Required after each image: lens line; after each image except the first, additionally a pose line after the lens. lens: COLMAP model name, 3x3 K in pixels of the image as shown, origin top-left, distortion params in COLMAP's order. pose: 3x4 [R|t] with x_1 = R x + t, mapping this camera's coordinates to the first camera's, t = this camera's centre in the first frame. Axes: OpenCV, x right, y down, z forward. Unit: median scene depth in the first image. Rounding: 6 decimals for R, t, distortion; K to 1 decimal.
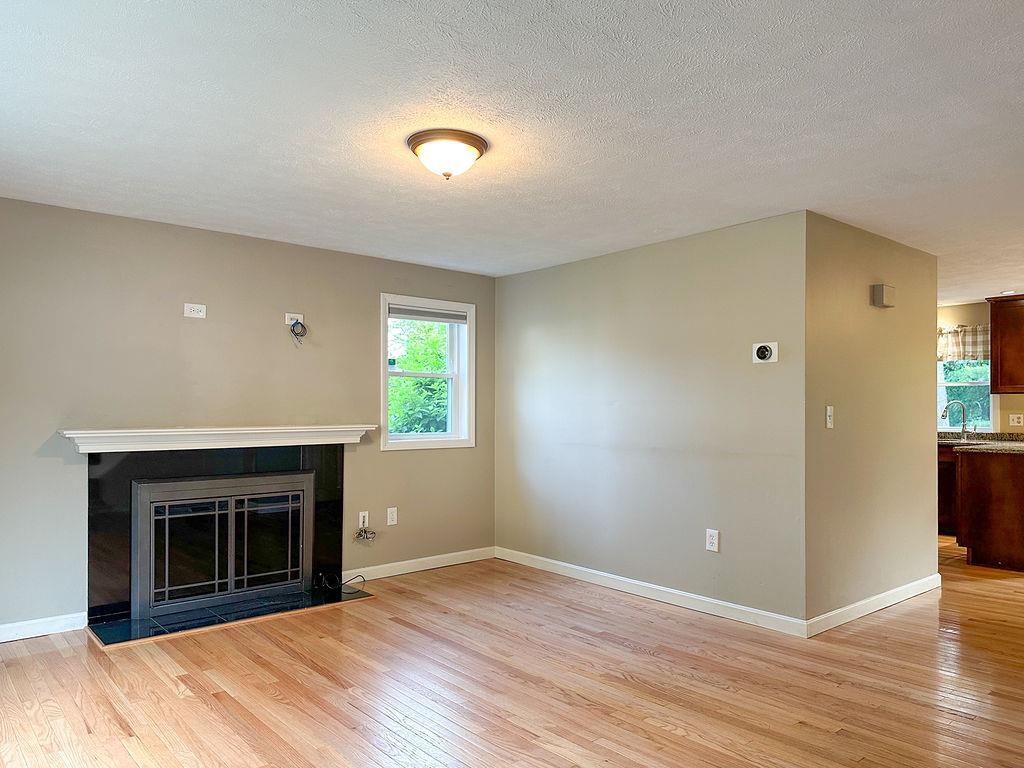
lens RADIAL K [[754.0, 0, 512.0], [0, 754.0, 384.0], [0, 0, 1]] dist [0.056128, -0.113073]
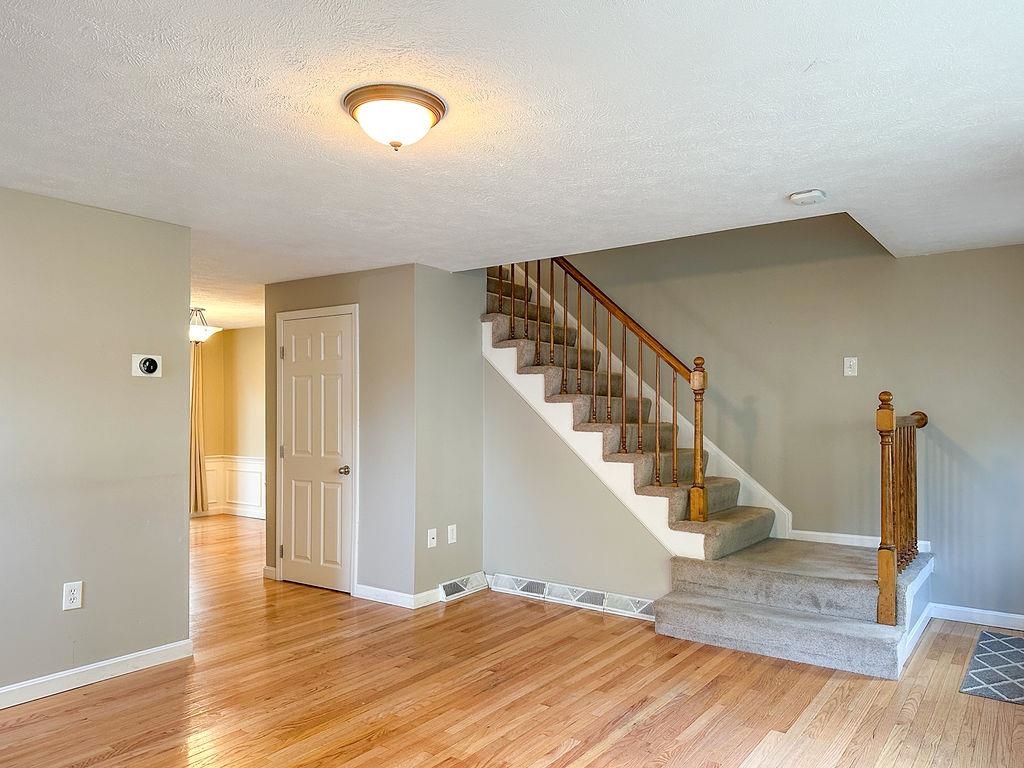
lens RADIAL K [[754.0, 0, 512.0], [0, 754.0, 384.0], [0, 0, 1]] dist [0.056128, -0.113073]
pose [[-0.240891, 0.028163, 0.970144, -0.663448], [-0.021860, 0.999168, -0.034434, 0.002697], [-0.970306, -0.029502, -0.240075, 0.803998]]
